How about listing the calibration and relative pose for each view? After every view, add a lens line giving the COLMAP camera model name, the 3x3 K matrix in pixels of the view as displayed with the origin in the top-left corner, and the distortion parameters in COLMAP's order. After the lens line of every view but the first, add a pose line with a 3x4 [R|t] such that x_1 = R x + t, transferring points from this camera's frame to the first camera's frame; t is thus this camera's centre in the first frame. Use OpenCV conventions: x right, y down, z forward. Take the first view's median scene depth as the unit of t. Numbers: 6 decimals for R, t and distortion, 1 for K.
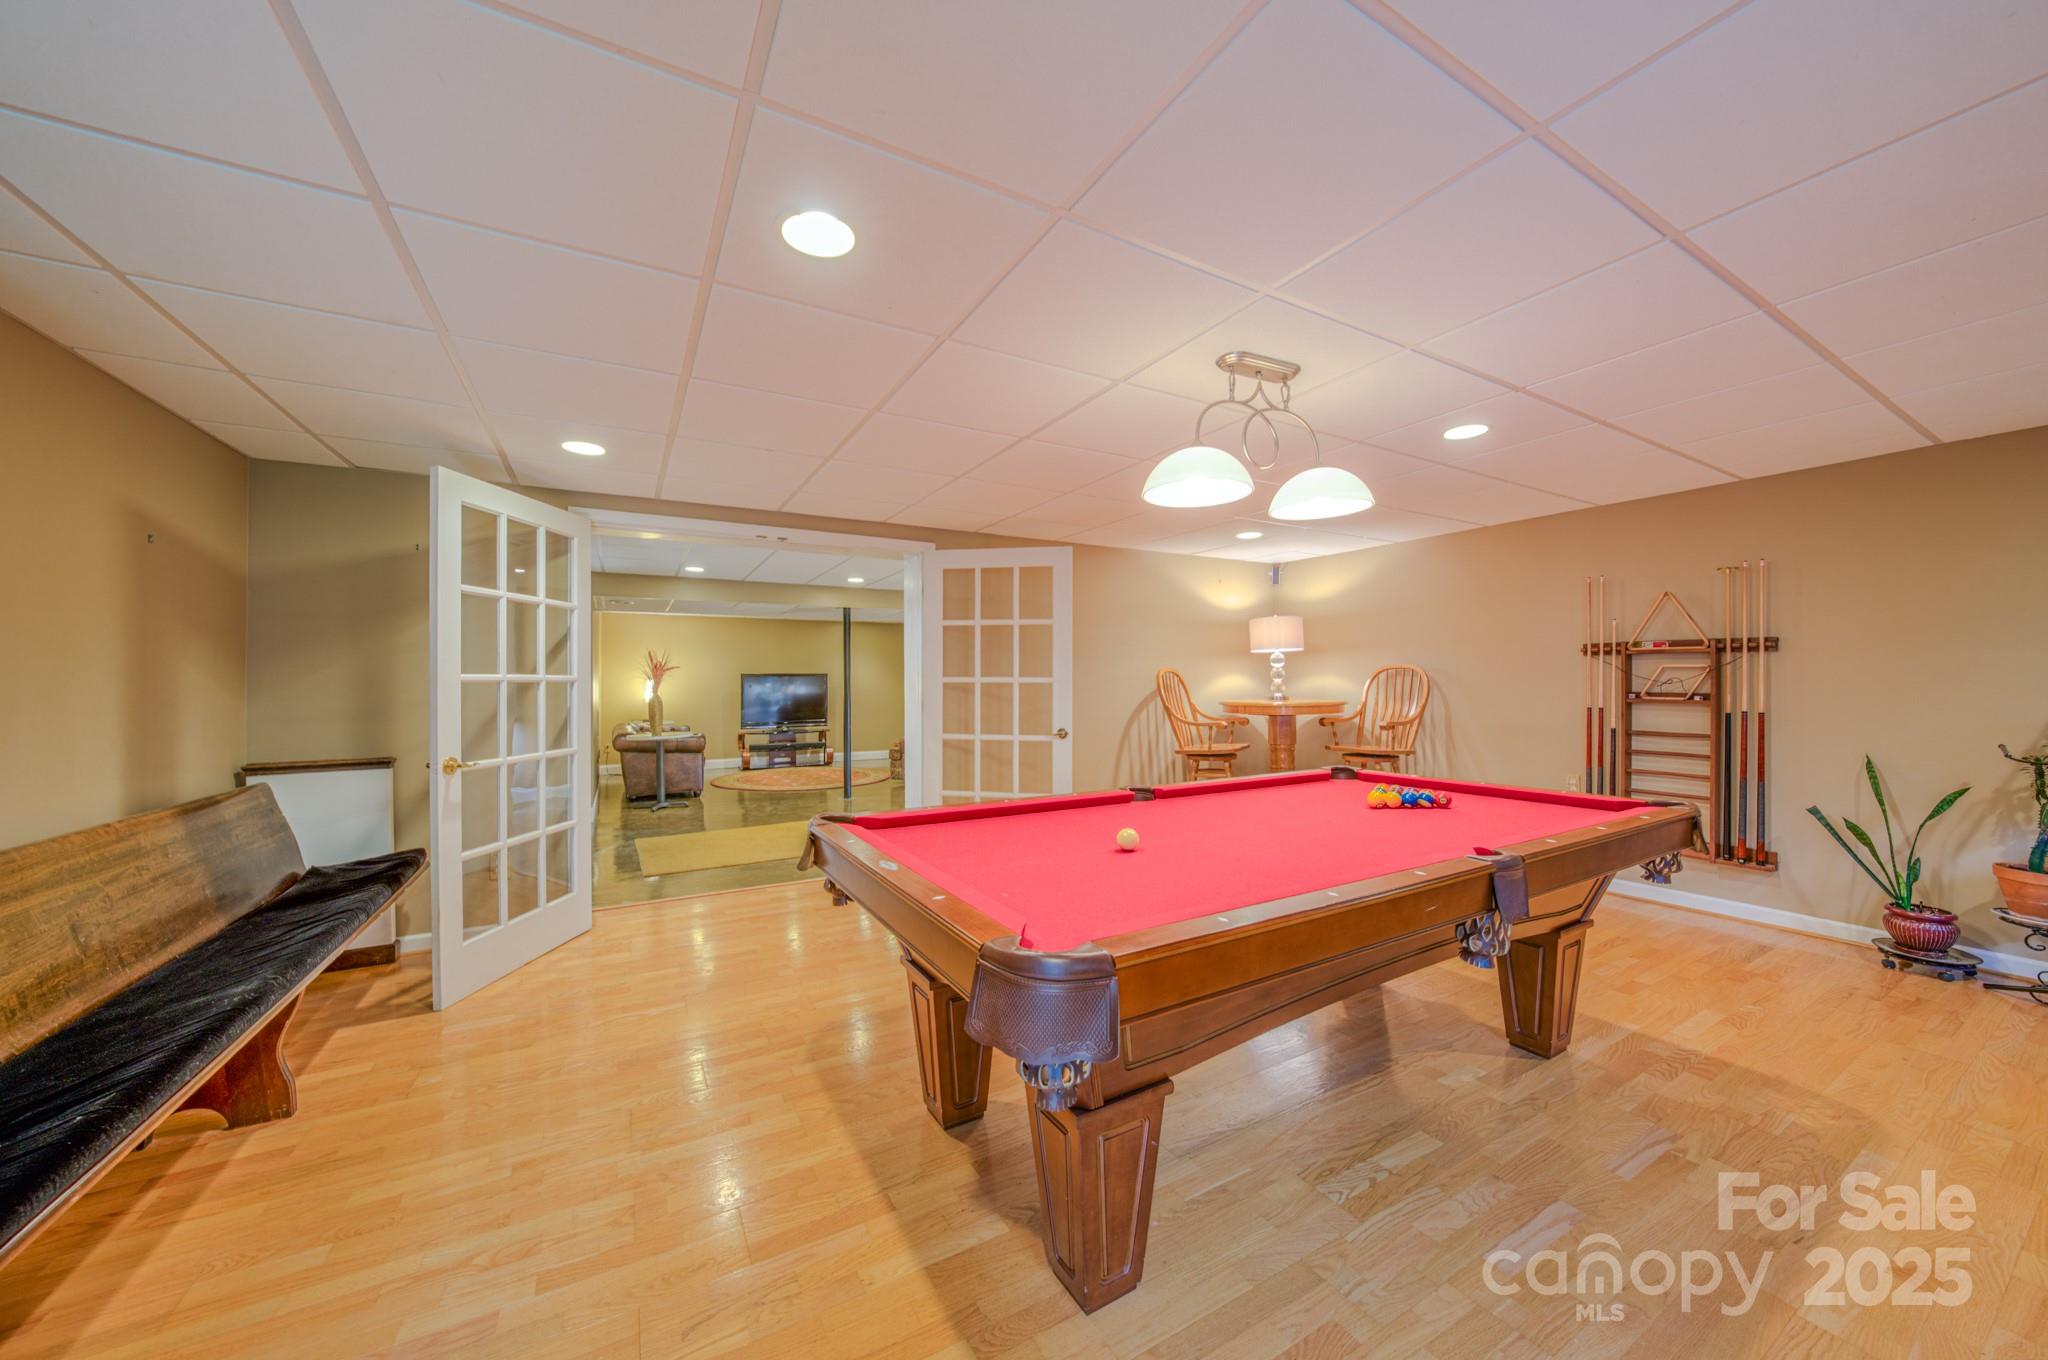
lens RADIAL K [[699.0, 0, 1016.4], [0, 699.0, 686.2], [0, 0, 1]] dist [-0.024673, 0.004268]
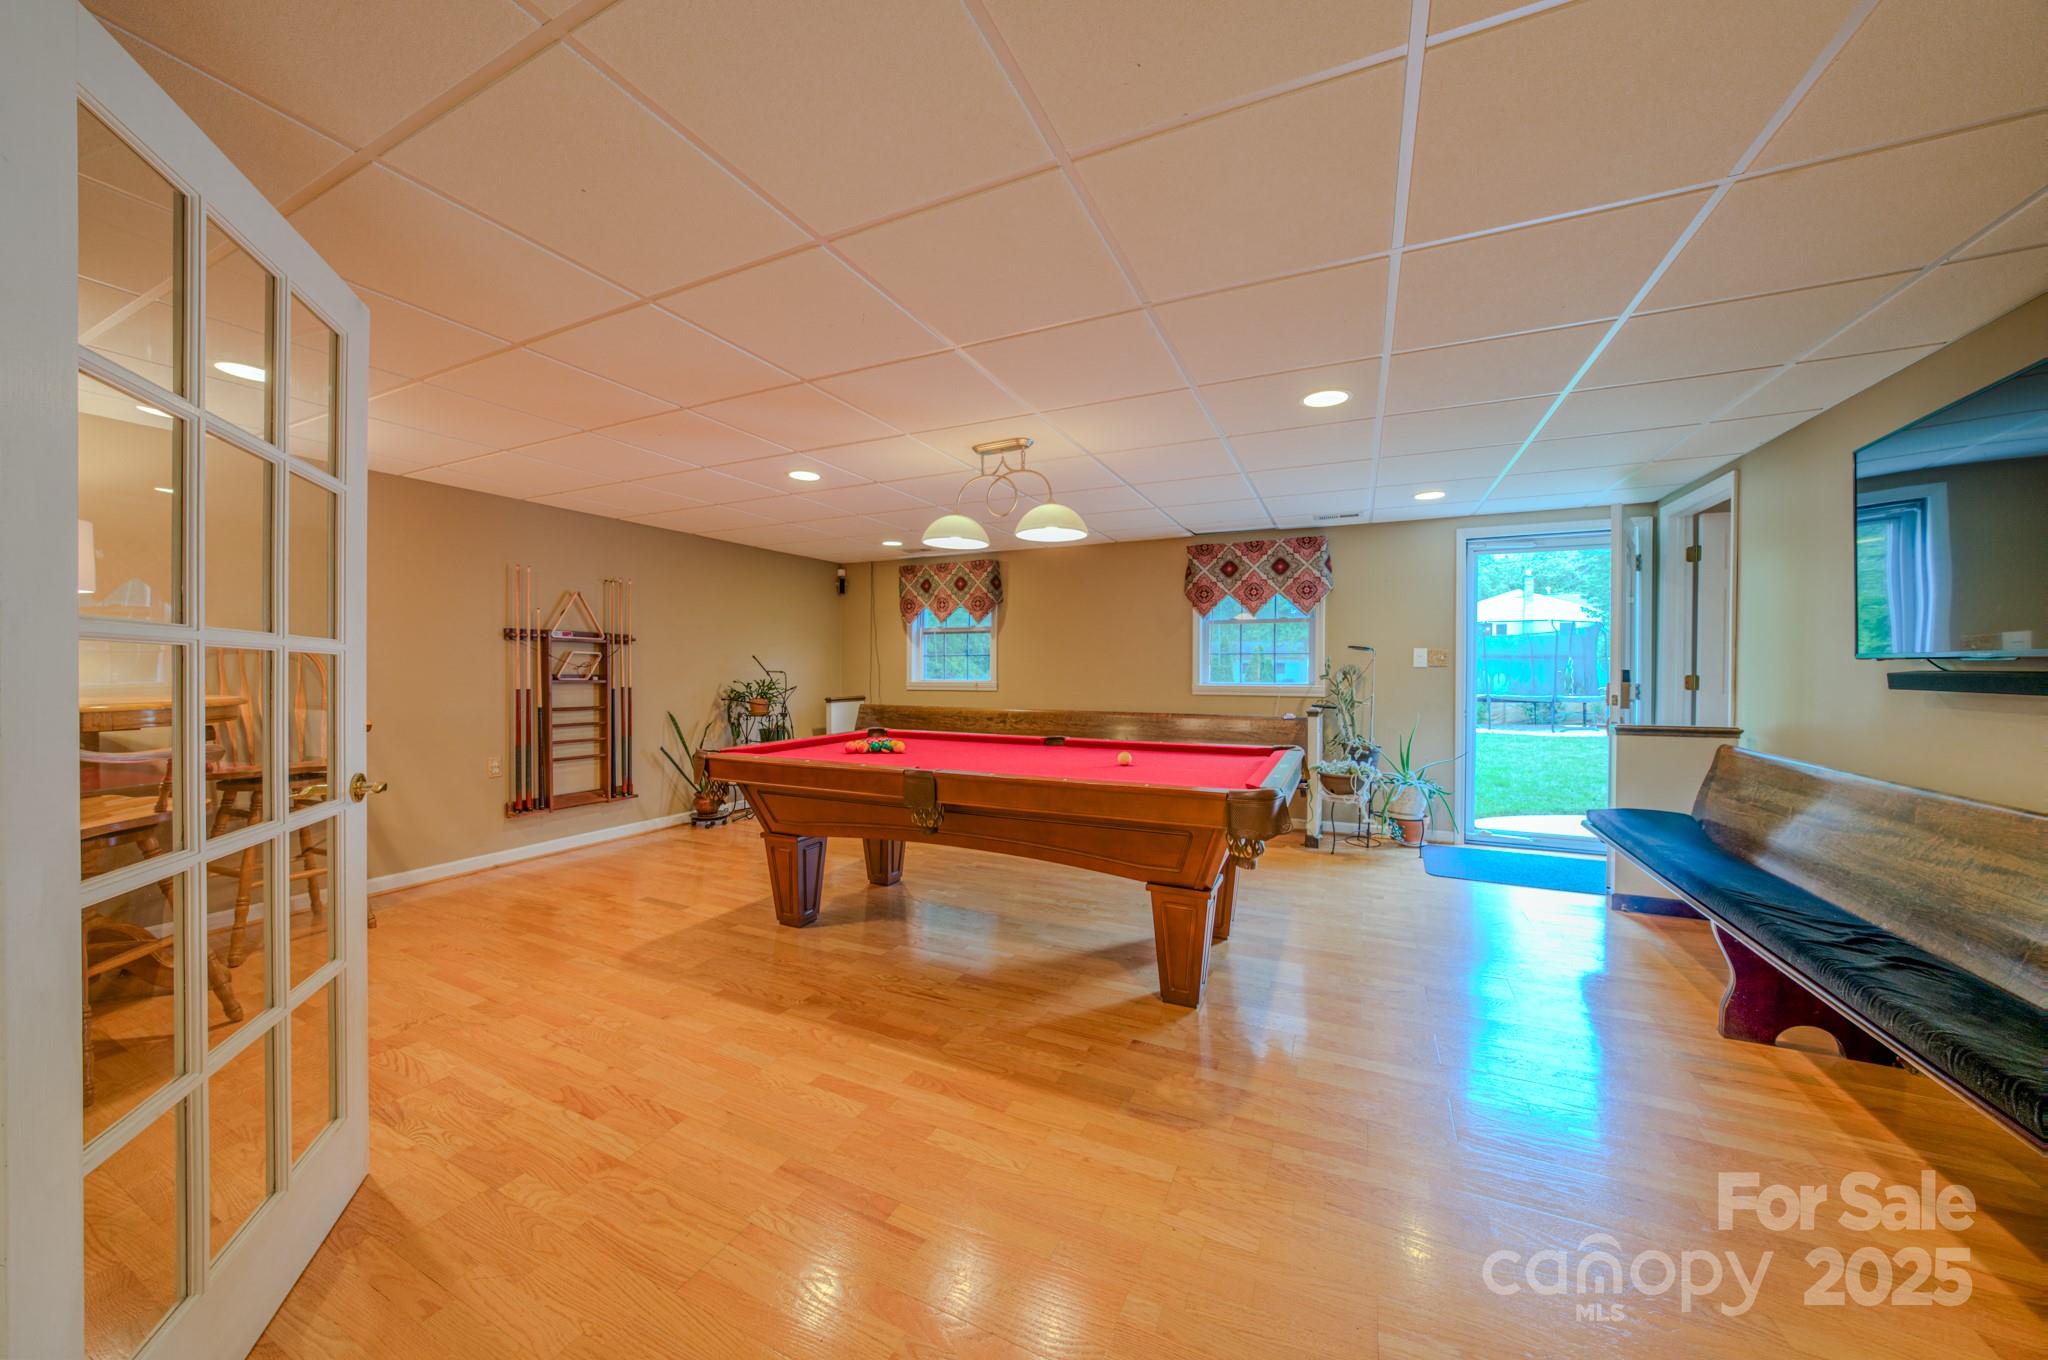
lens RADIAL K [[699.0, 0, 1024.5], [0, 699.0, 677.5], [0, 0, 1]] dist [-0.024673, 0.004268]
pose [[-0.573077, -0.007437, 0.819468, -0.529623], [-0.000205, 0.999960, 0.008932, 0.004120], [-0.819502, 0.004951, -0.573055, 1.077940]]
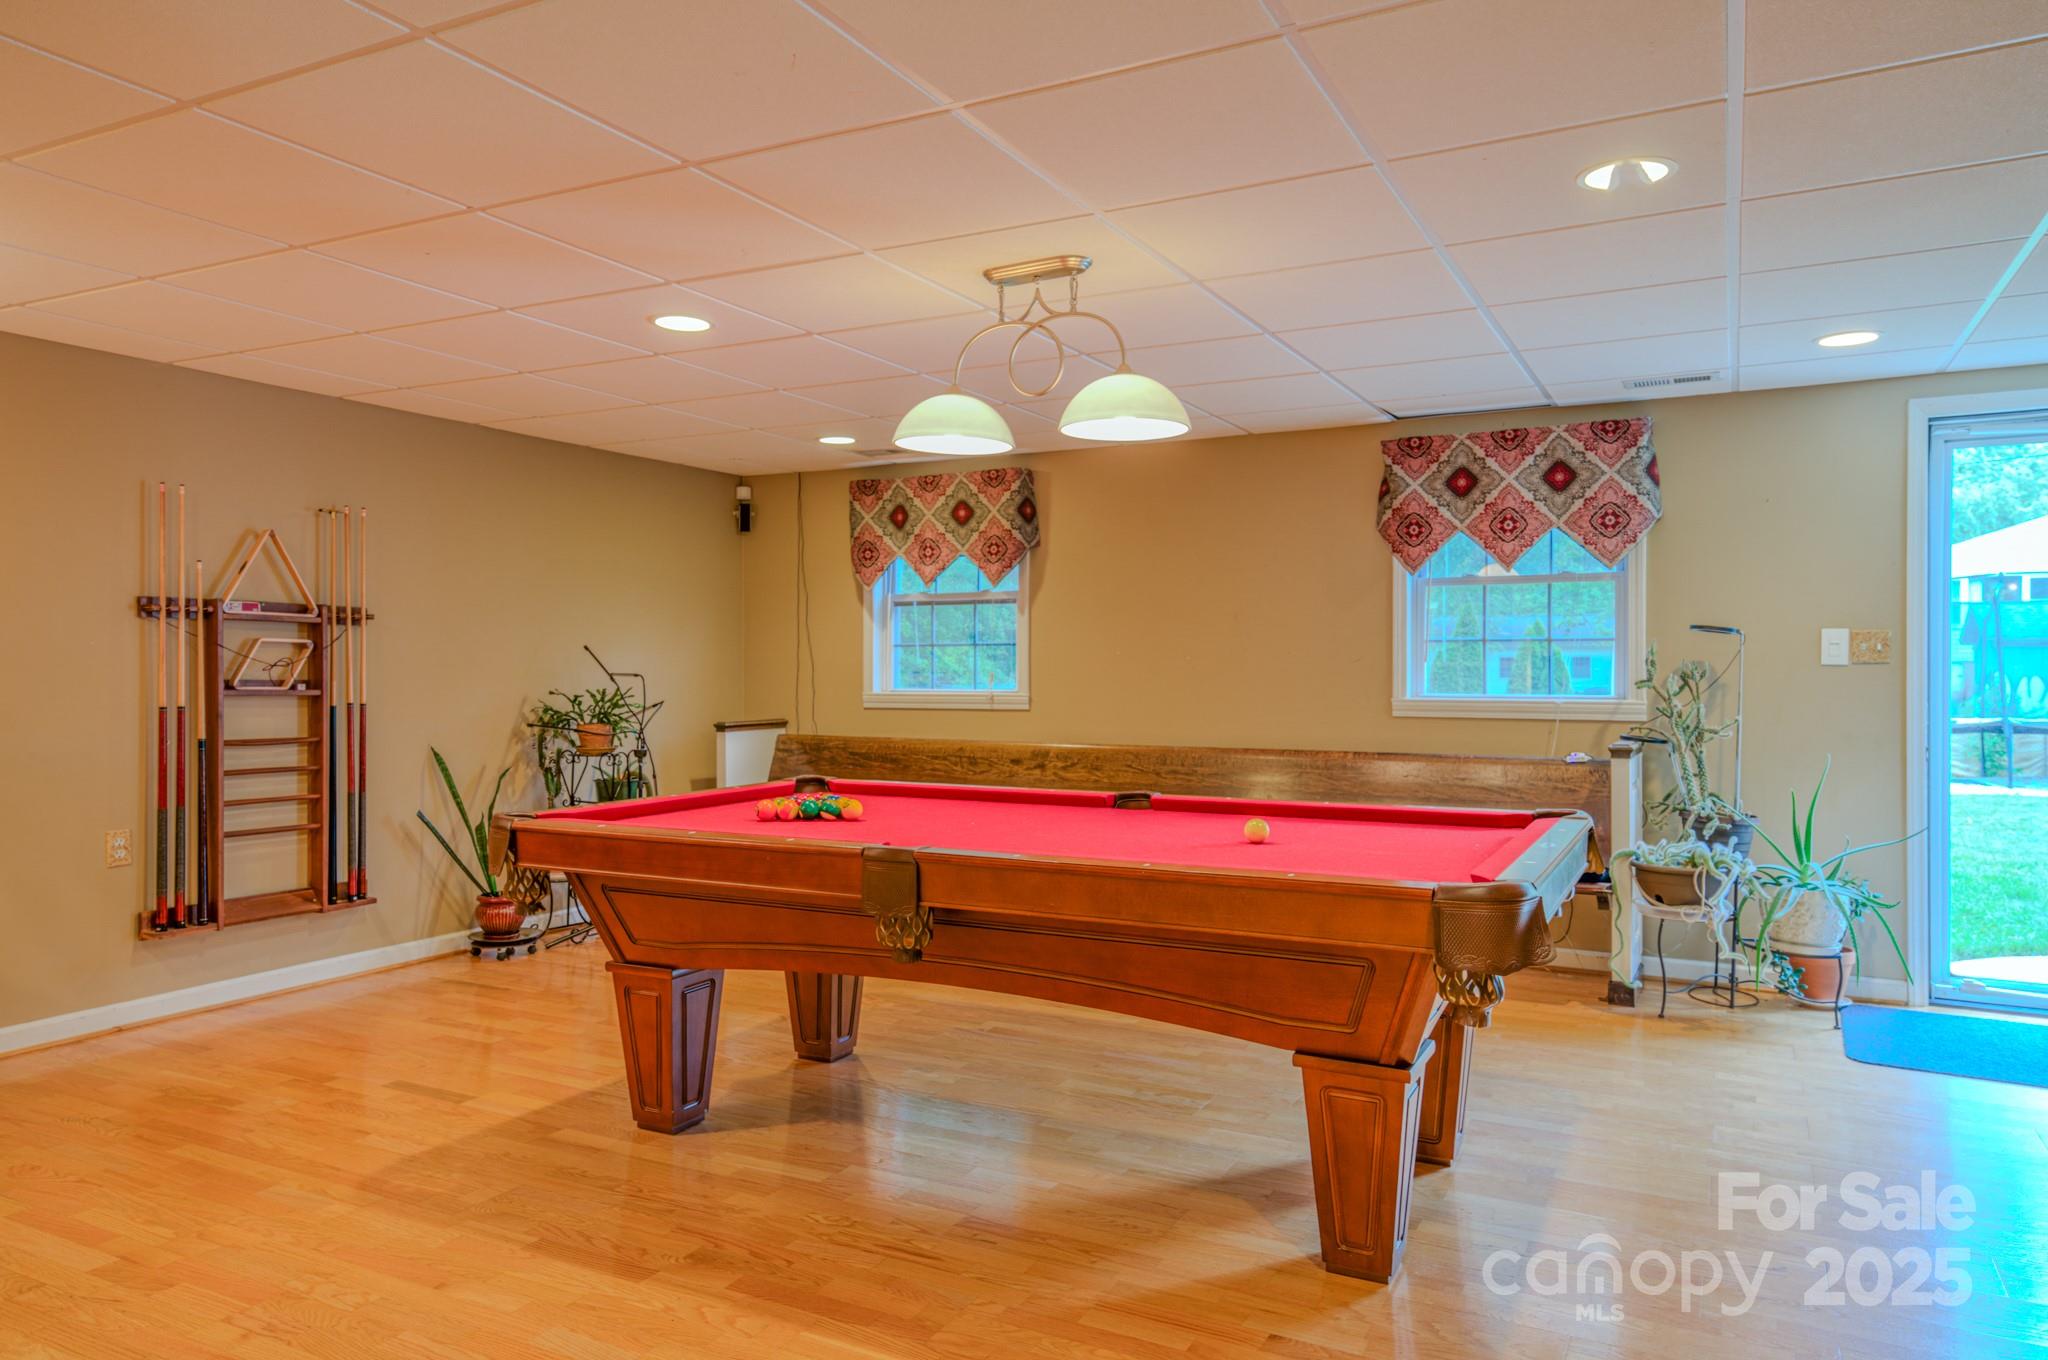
lens RADIAL K [[1340.7, 0, 1024.7], [0, 1340.7, 676.8], [0, 0, 1]] dist [0.027379, 0.002581]
pose [[-0.536306, -0.001845, 0.844022, -0.586019], [0.000685, 0.999996, 0.002621, 0.003960], [-0.844023, 0.001984, -0.536303, 1.110929]]
